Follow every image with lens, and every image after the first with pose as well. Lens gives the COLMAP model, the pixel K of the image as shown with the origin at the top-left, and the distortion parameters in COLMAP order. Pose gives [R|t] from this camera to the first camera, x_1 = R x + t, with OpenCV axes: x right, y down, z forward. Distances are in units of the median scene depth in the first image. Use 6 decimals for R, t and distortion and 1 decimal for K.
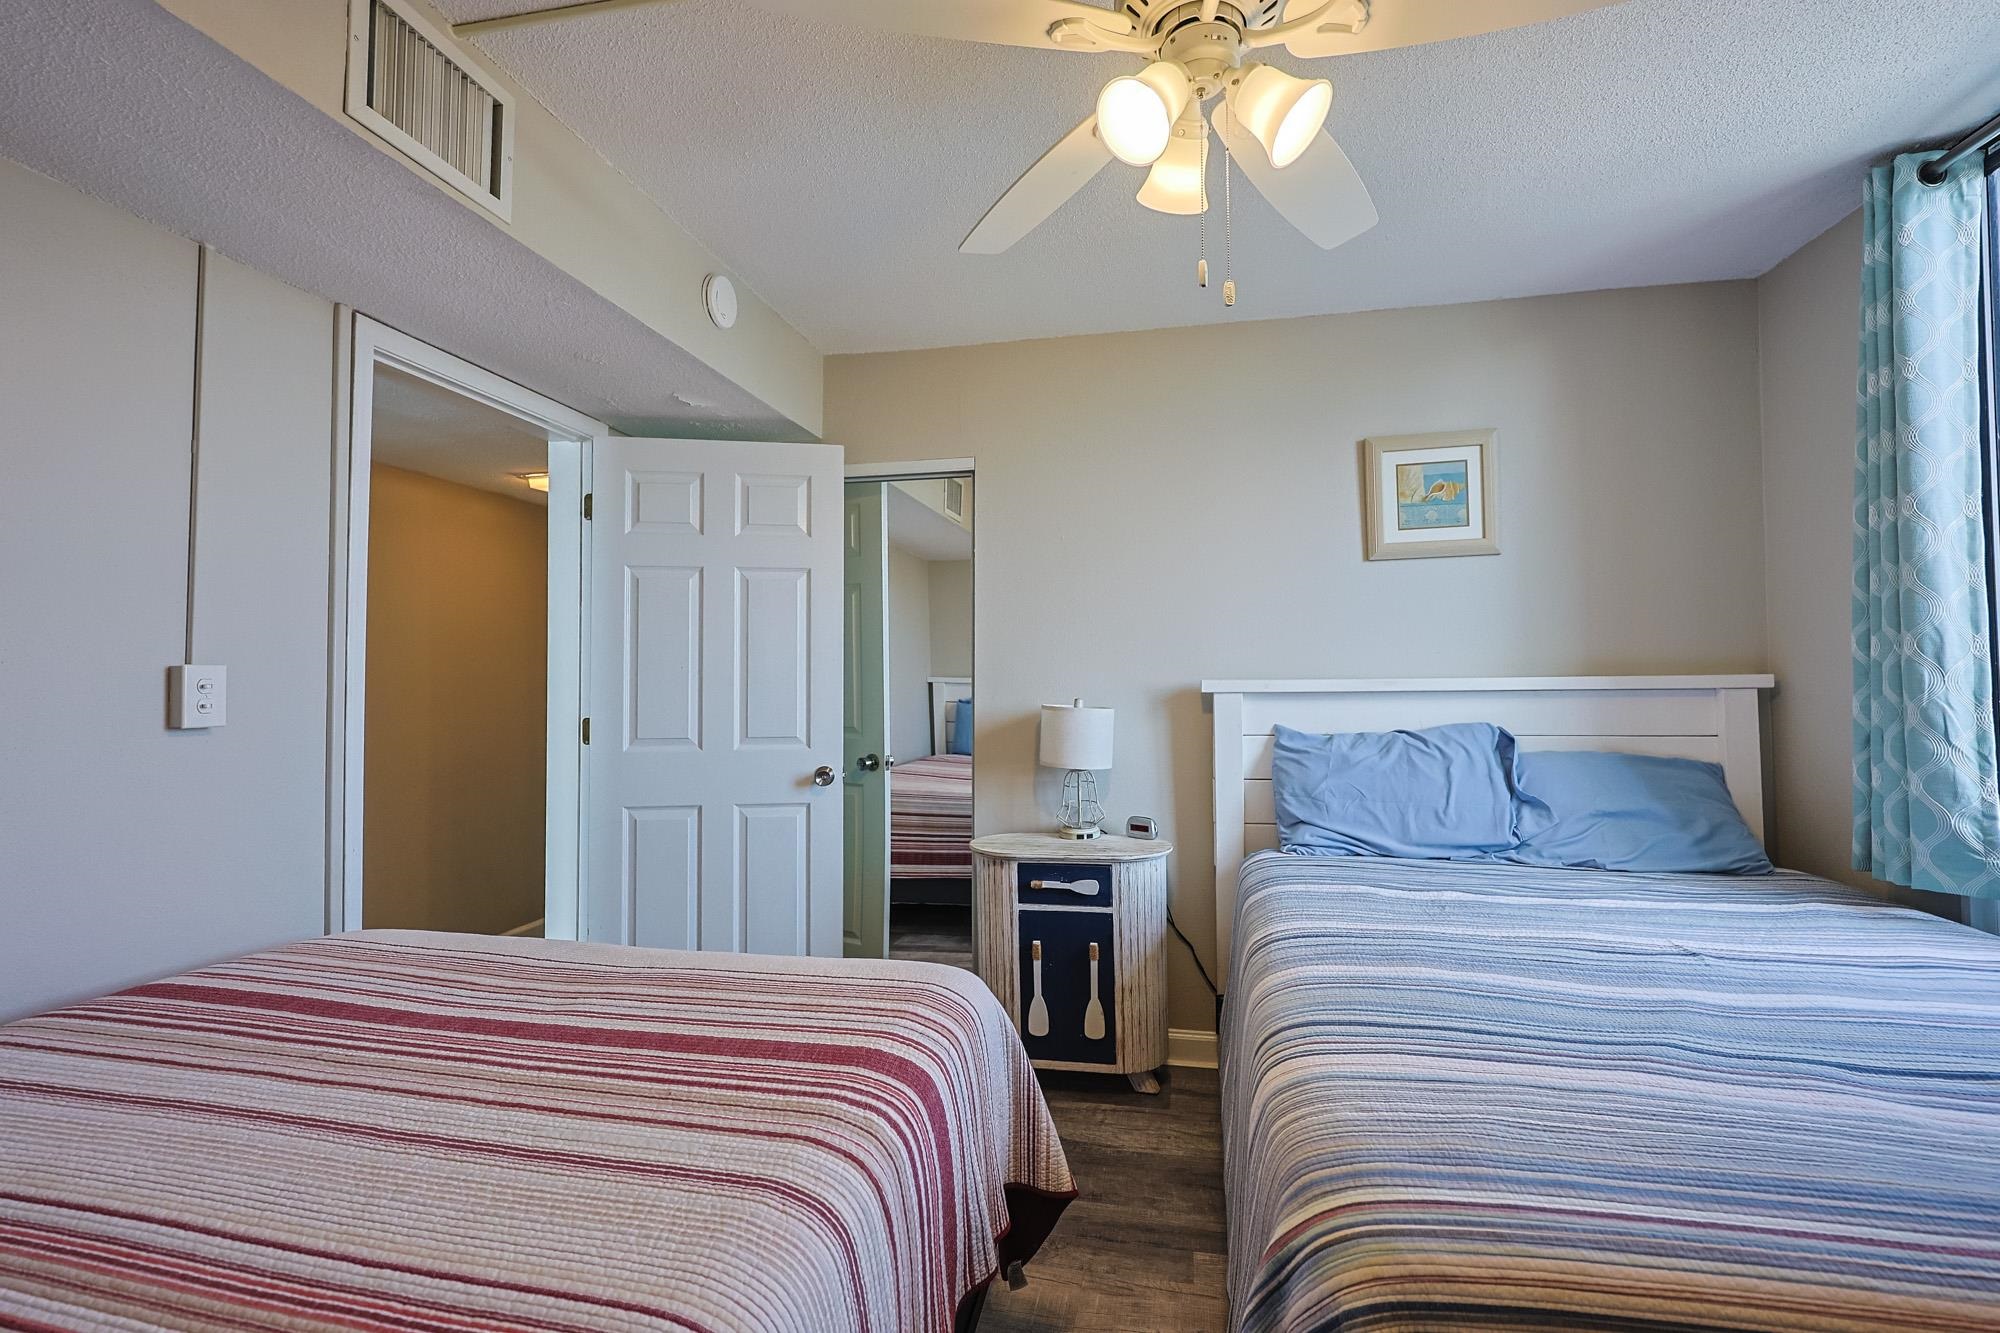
lens RADIAL K [[867.1, 0, 1049.5], [0, 867.1, 655.8], [0, 0, 1]] dist [-0.002419, -0.000155]
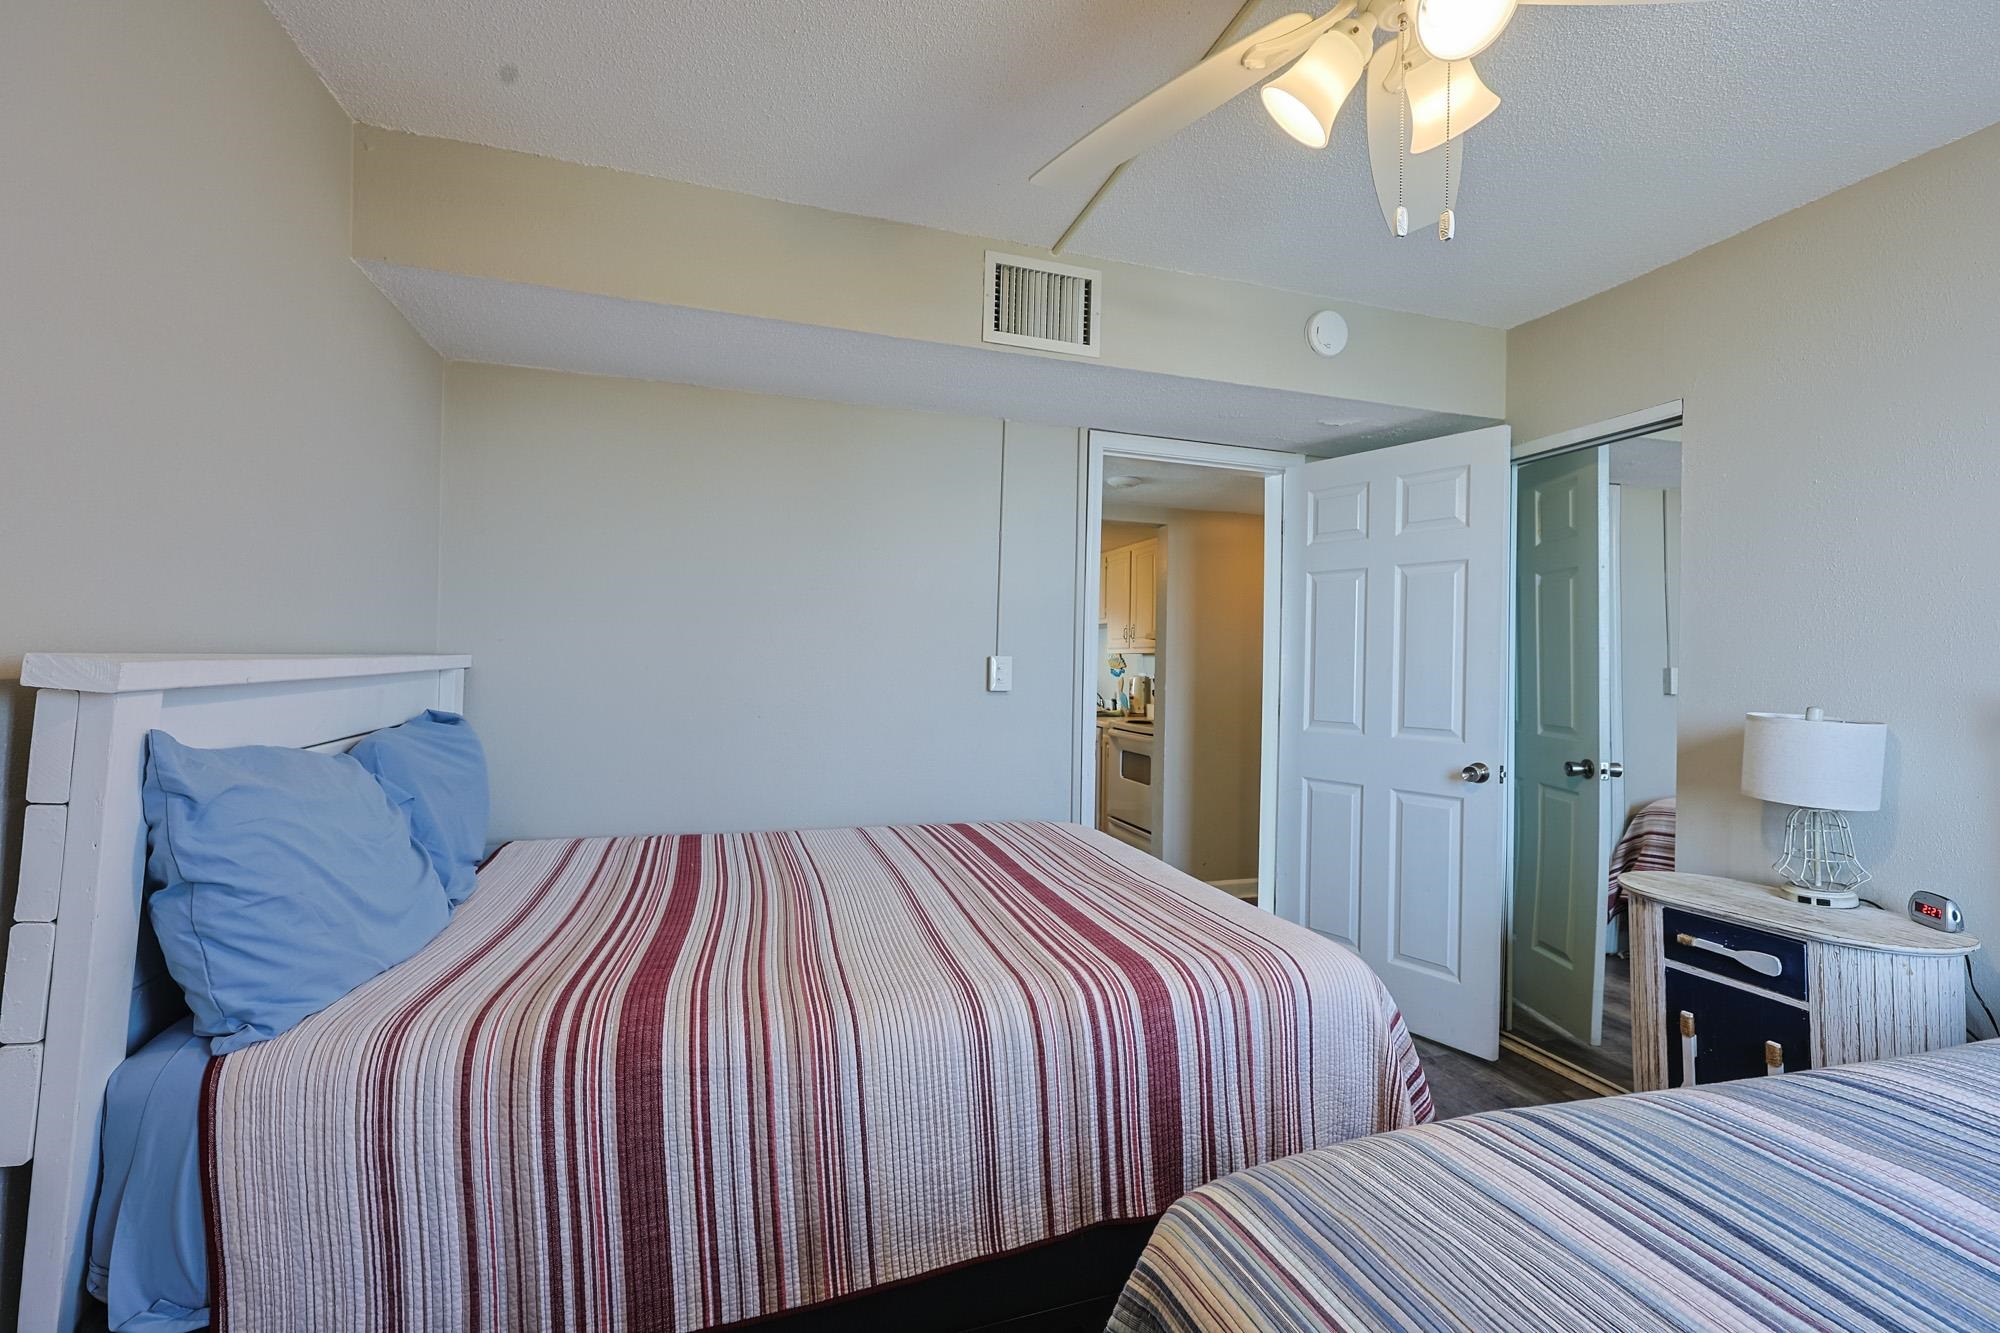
lens RADIAL K [[867.1, 0, 1049.5], [0, 867.1, 655.8], [0, 0, 1]] dist [-0.002419, -0.000155]
pose [[0.496600, 0.002776, -0.867975, 0.375816], [0.005616, 0.999964, 0.006412, -0.000801], [0.867961, -0.008059, 0.496566, 0.115005]]
